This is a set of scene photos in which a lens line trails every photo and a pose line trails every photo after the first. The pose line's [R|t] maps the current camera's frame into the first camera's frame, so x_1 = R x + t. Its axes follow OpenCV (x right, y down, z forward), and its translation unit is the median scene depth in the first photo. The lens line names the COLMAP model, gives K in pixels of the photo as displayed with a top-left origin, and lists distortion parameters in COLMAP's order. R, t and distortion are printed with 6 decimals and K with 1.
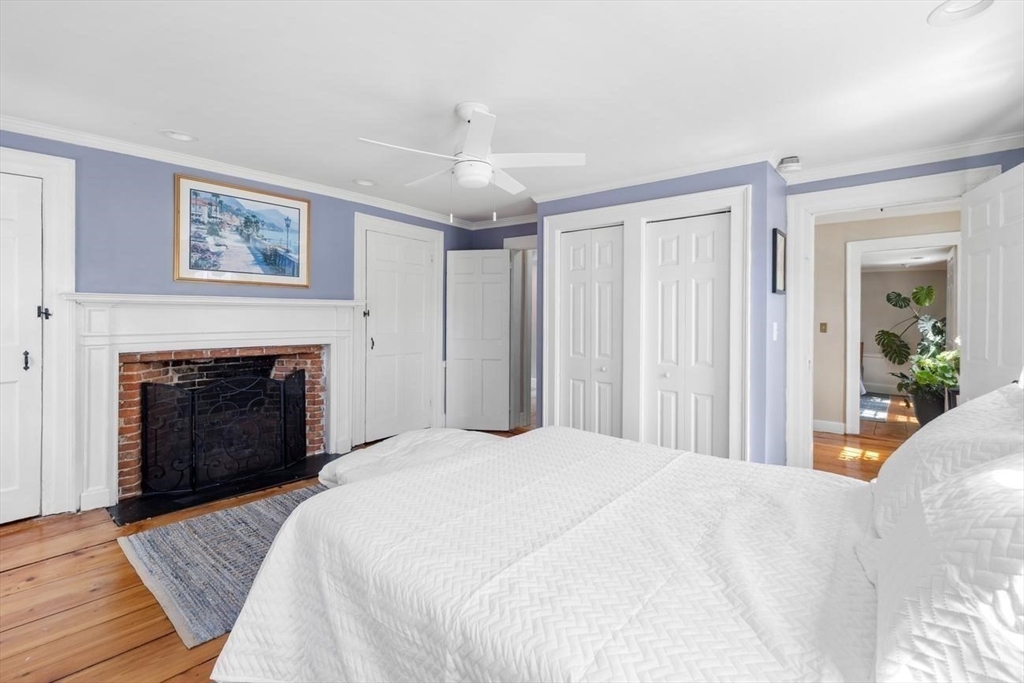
lens RADIAL K [[449.9, 0, 510.0], [0, 449.9, 320.6], [0, 0, 1]] dist [-0.000371, -0.000078]
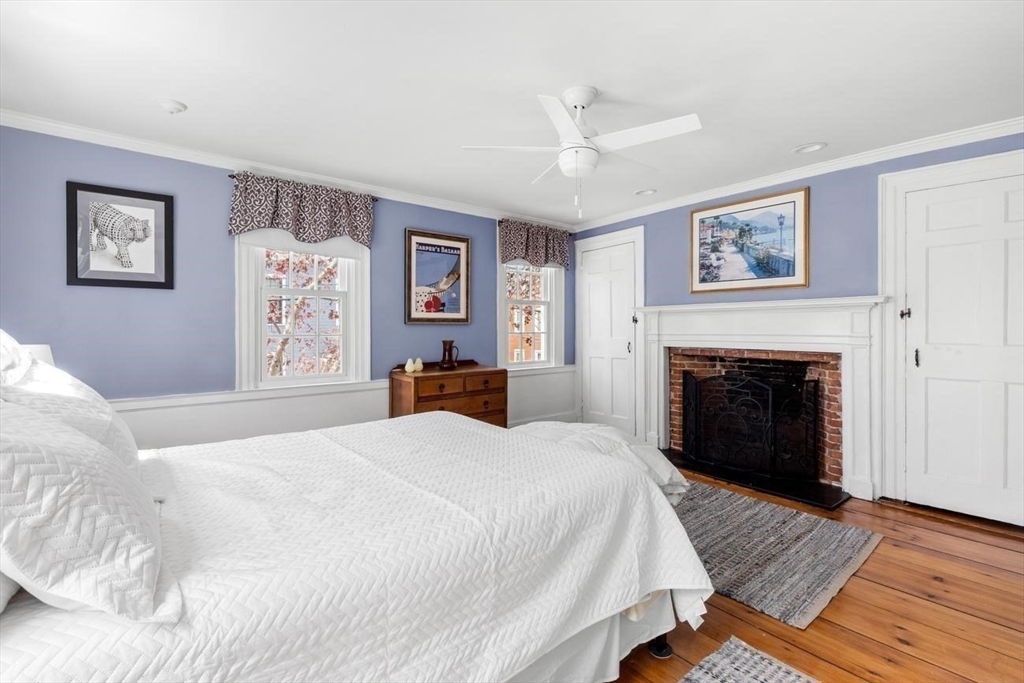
lens RADIAL K [[473.9, 0, 513.5], [0, 473.9, 325.1], [0, 0, 1]] dist [0.001523, 0.000176]
pose [[-0.177612, -0.007754, -0.984070, 0.633652], [-0.005867, 0.999960, -0.006820, 0.013069], [0.984083, 0.004562, -0.177651, 0.676723]]
